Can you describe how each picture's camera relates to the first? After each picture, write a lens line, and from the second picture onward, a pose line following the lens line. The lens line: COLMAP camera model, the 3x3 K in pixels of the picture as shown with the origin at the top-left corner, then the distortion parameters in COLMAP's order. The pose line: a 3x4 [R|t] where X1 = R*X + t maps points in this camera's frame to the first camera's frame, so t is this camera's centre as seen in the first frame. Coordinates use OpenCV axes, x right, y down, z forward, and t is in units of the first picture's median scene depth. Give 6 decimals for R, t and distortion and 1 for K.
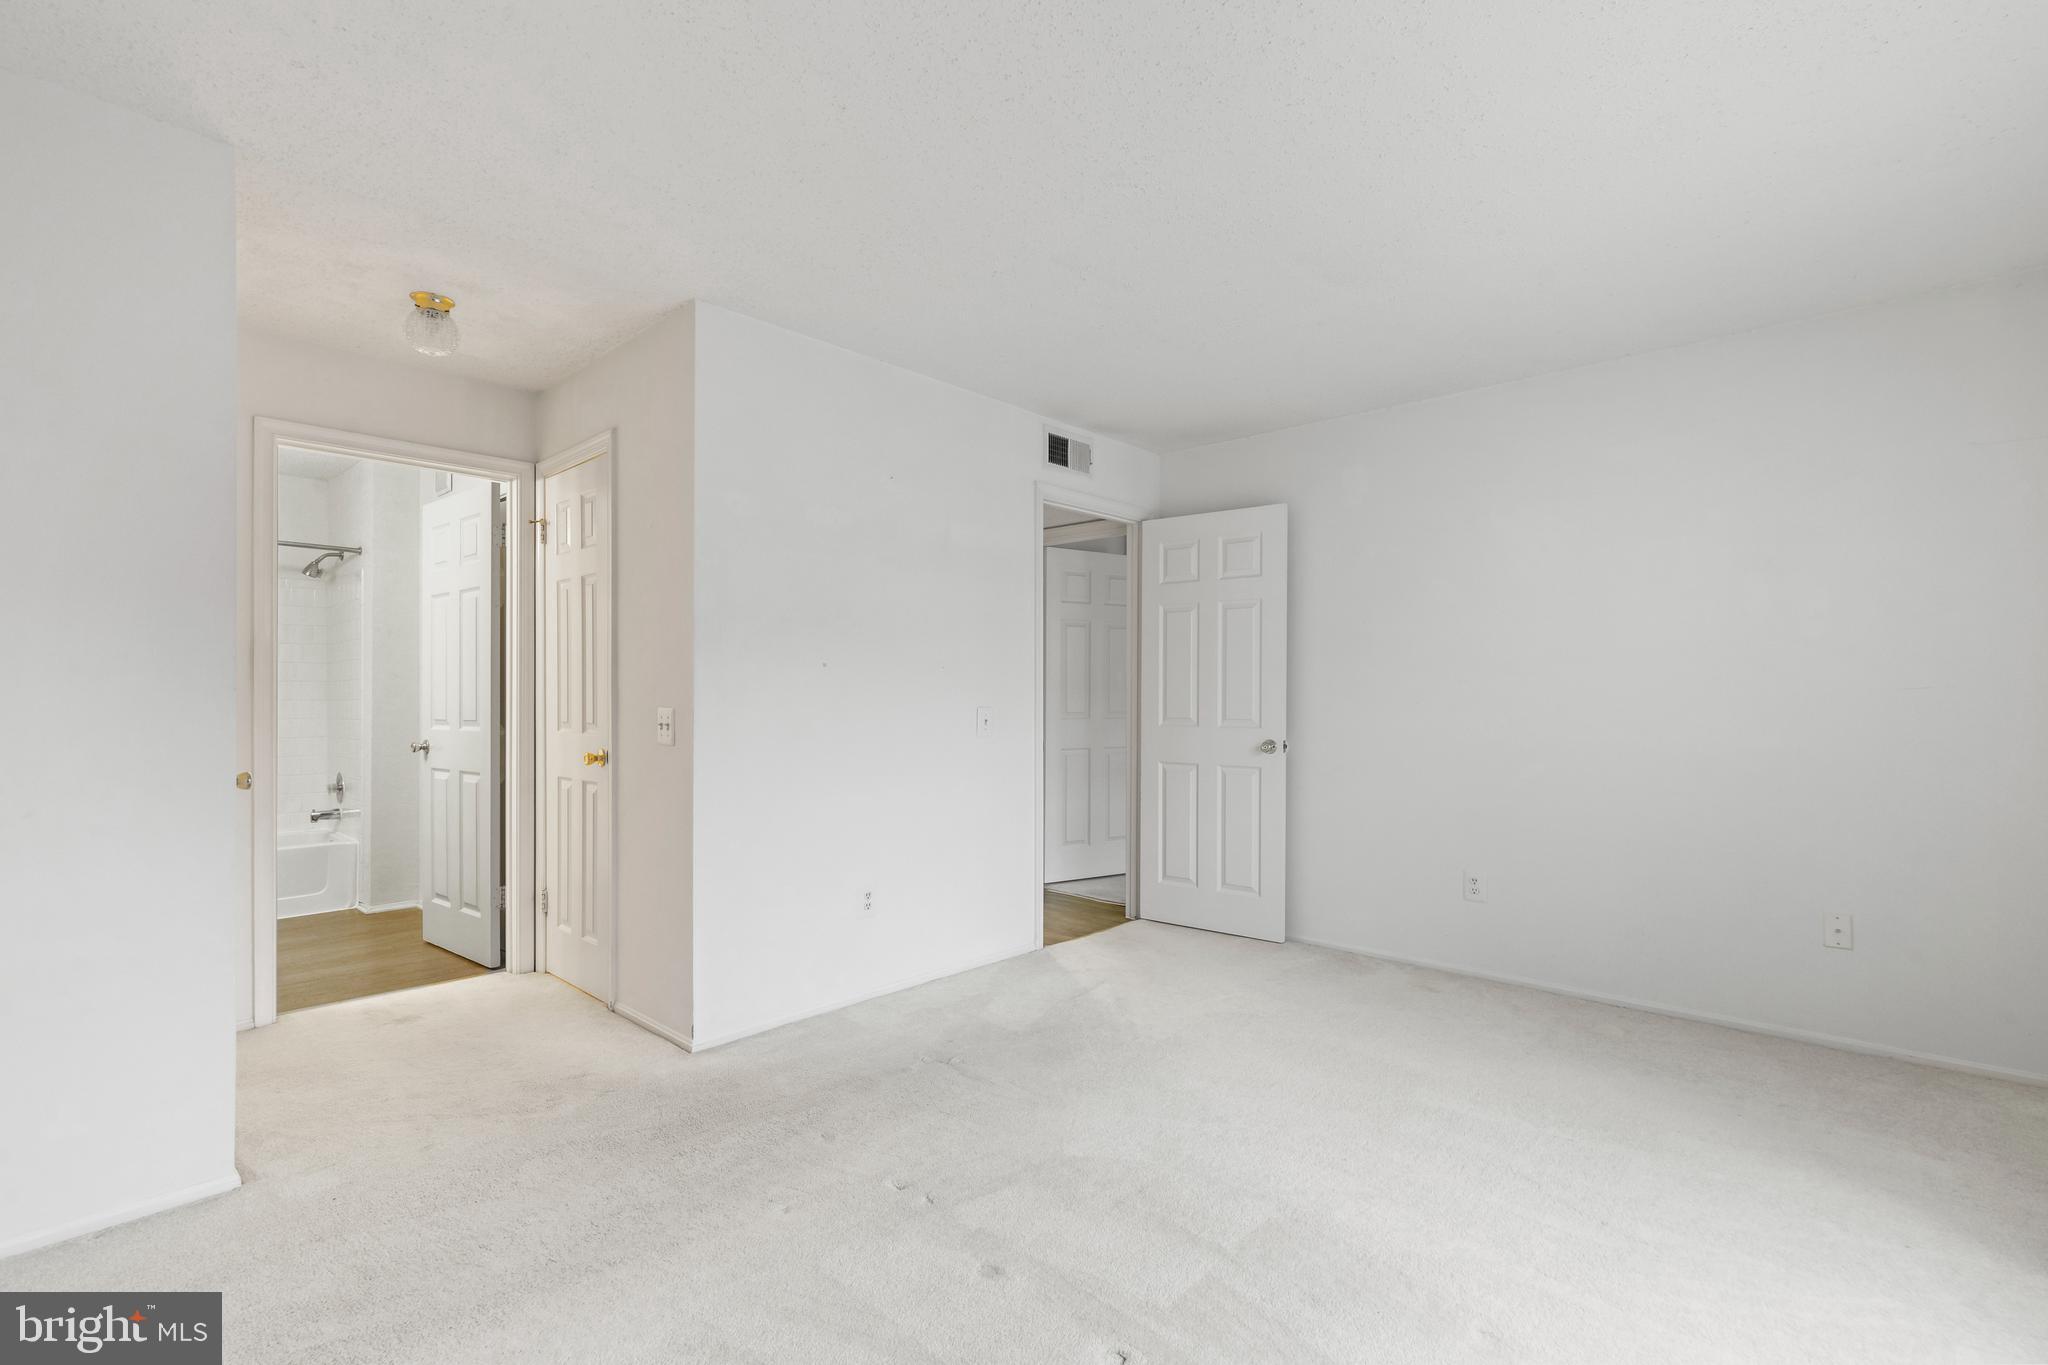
lens RADIAL K [[932.6, 0, 1039.4], [0, 932.6, 679.5], [0, 0, 1]] dist [0.009208, -0.000838]
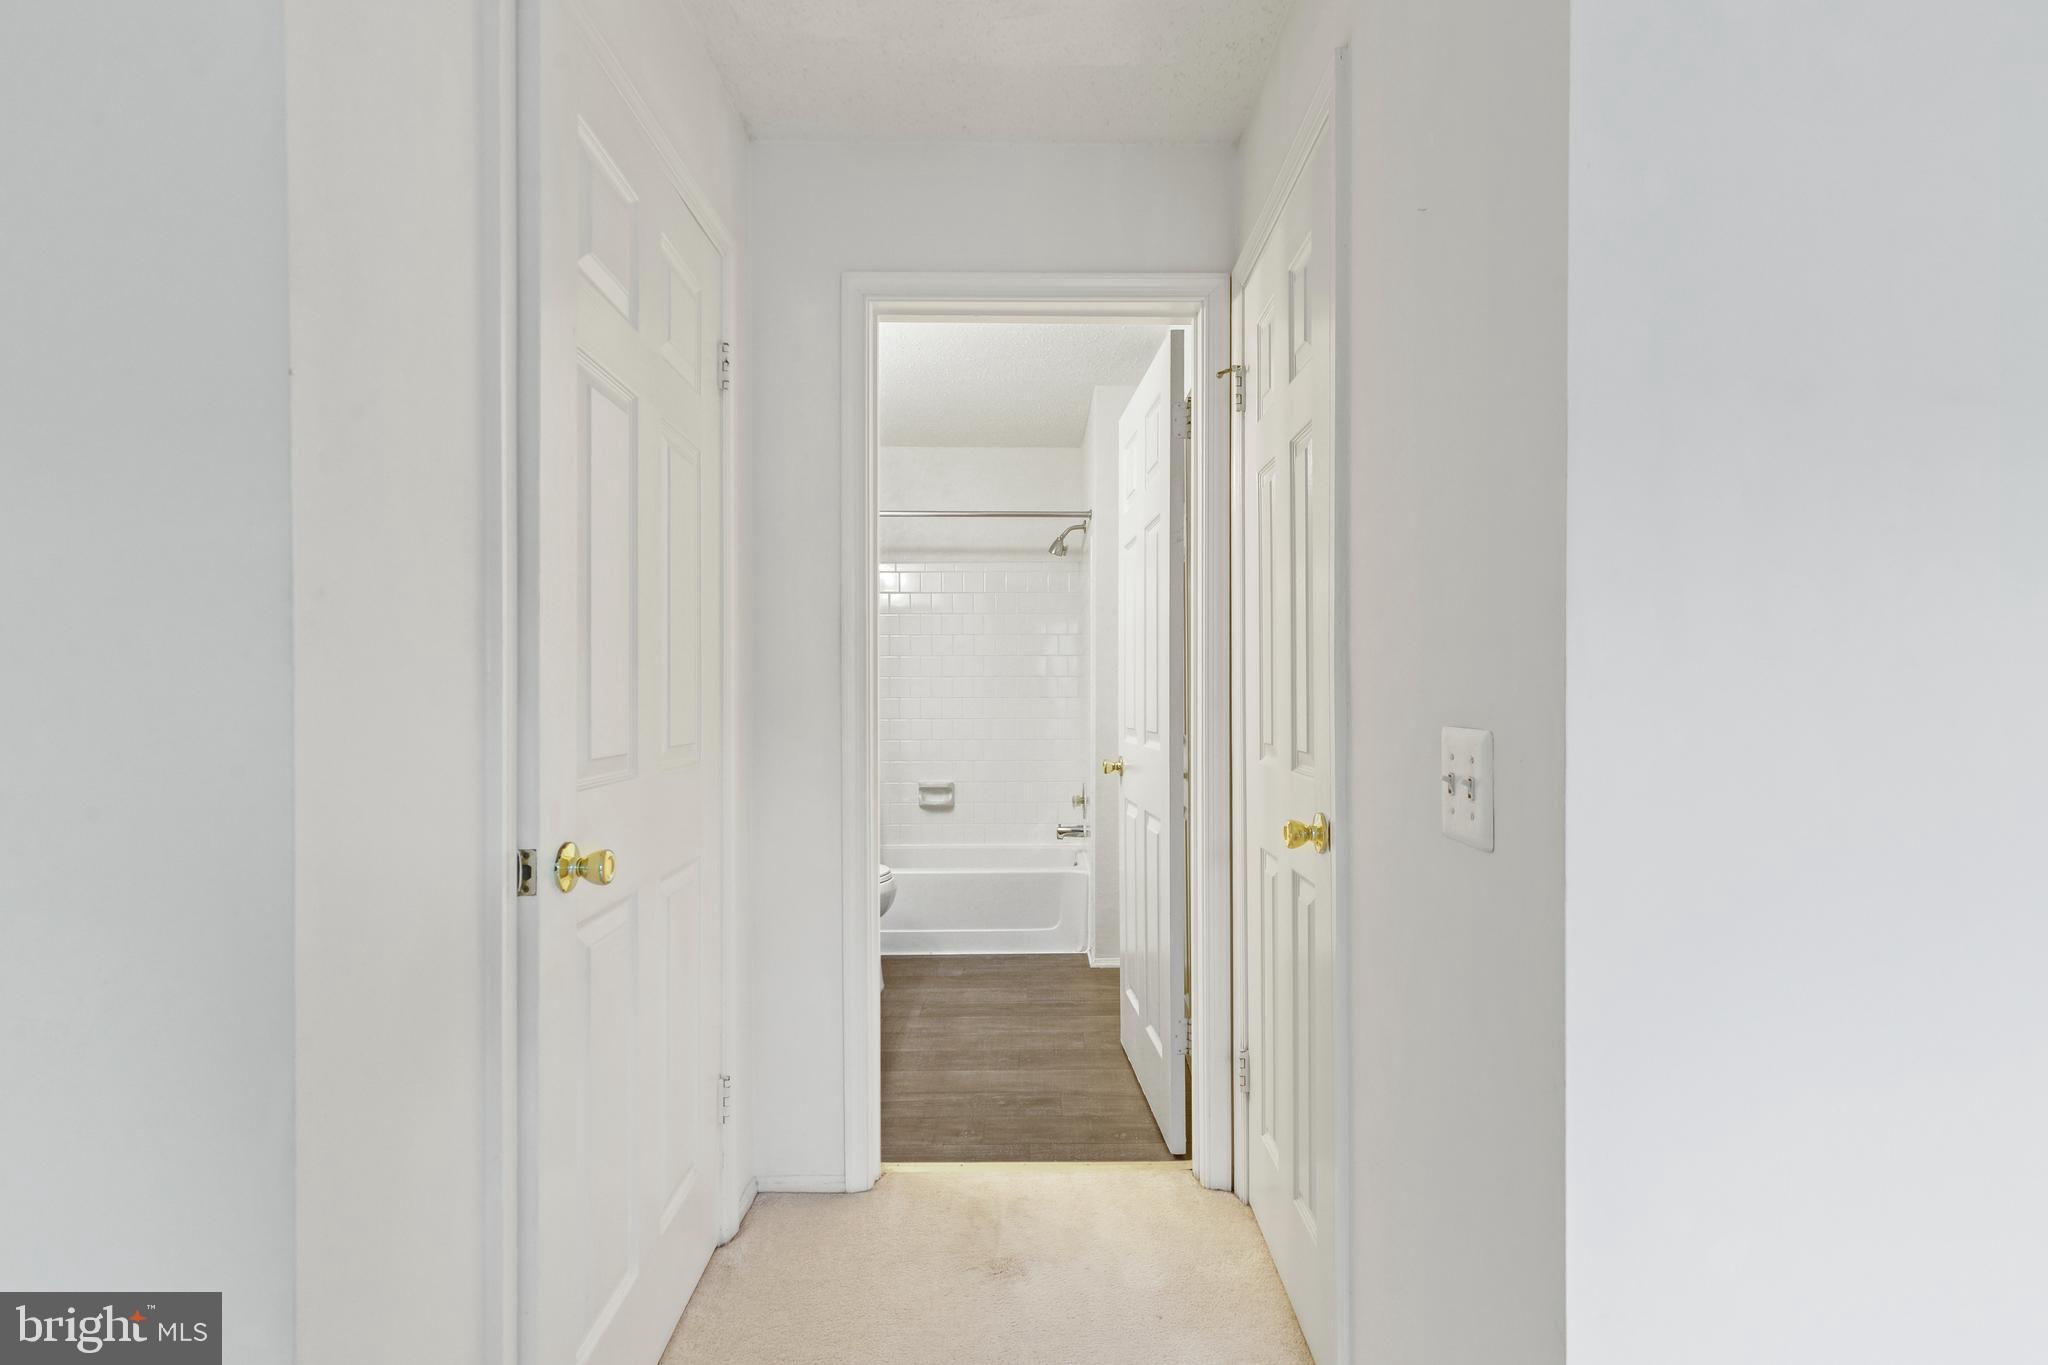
lens RADIAL K [[932.6, 0, 1042.9], [0, 932.6, 685.4], [0, 0, 1]] dist [0.009208, -0.000838]
pose [[0.684788, -0.000409, -0.728743, -0.214290], [0.002399, 0.999996, 0.001692, 0.012016], [0.728739, -0.002907, 0.684786, 0.544420]]
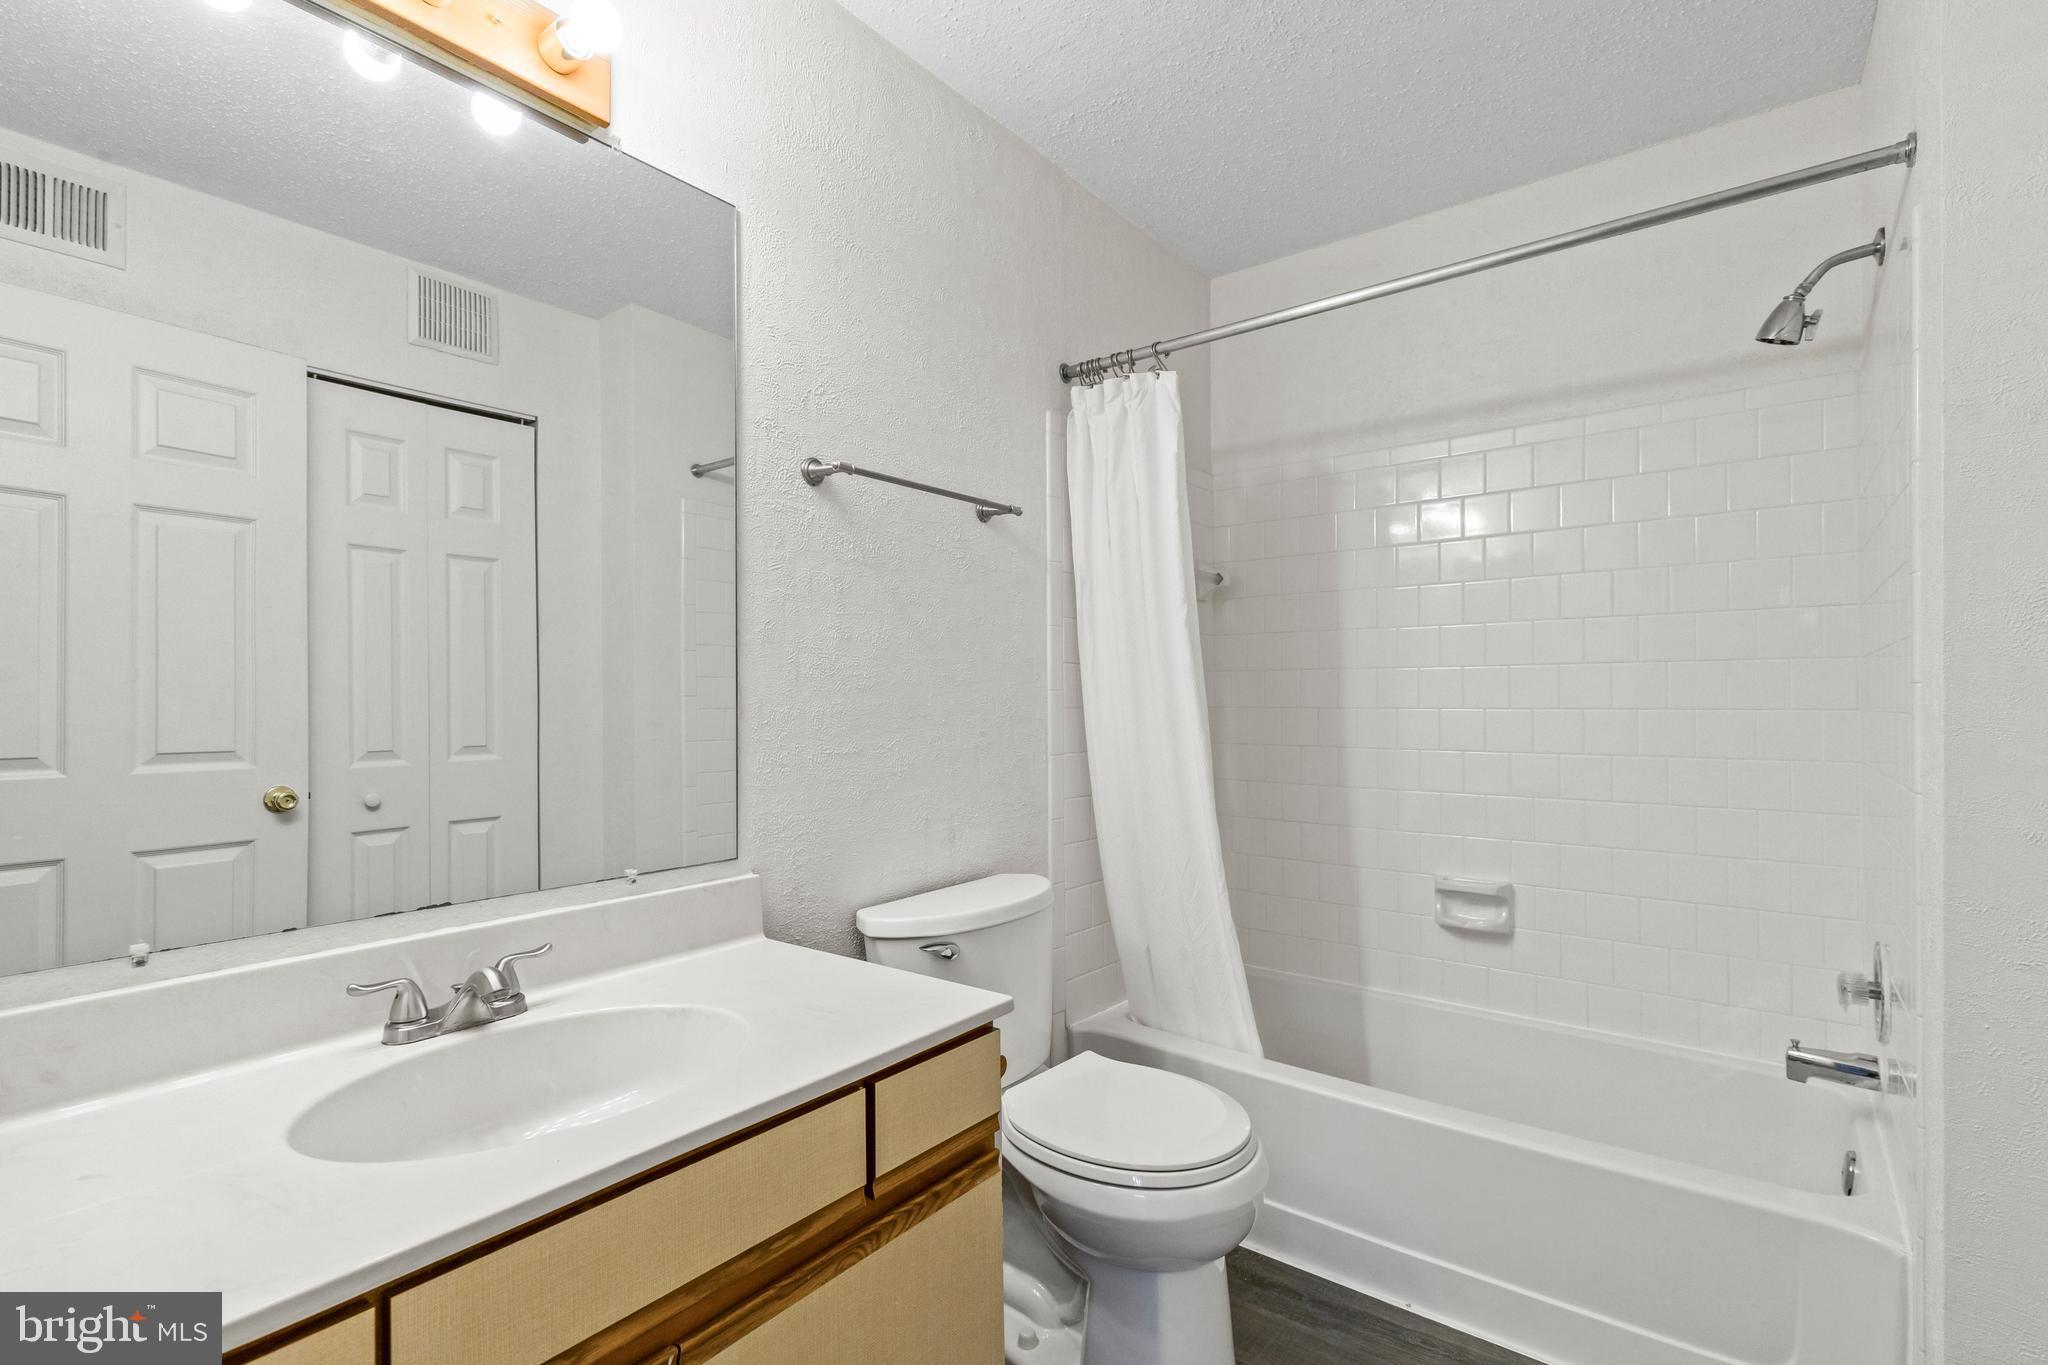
lens RADIAL K [[932.6, 0, 1040.2], [0, 932.6, 702.7], [0, 0, 1]] dist [0.009208, -0.000838]
pose [[0.090629, 0.005237, -0.995871, -0.634149], [0.013425, 0.999889, 0.006480, 0.017224], [0.995794, -0.013957, 0.090548, 0.956776]]
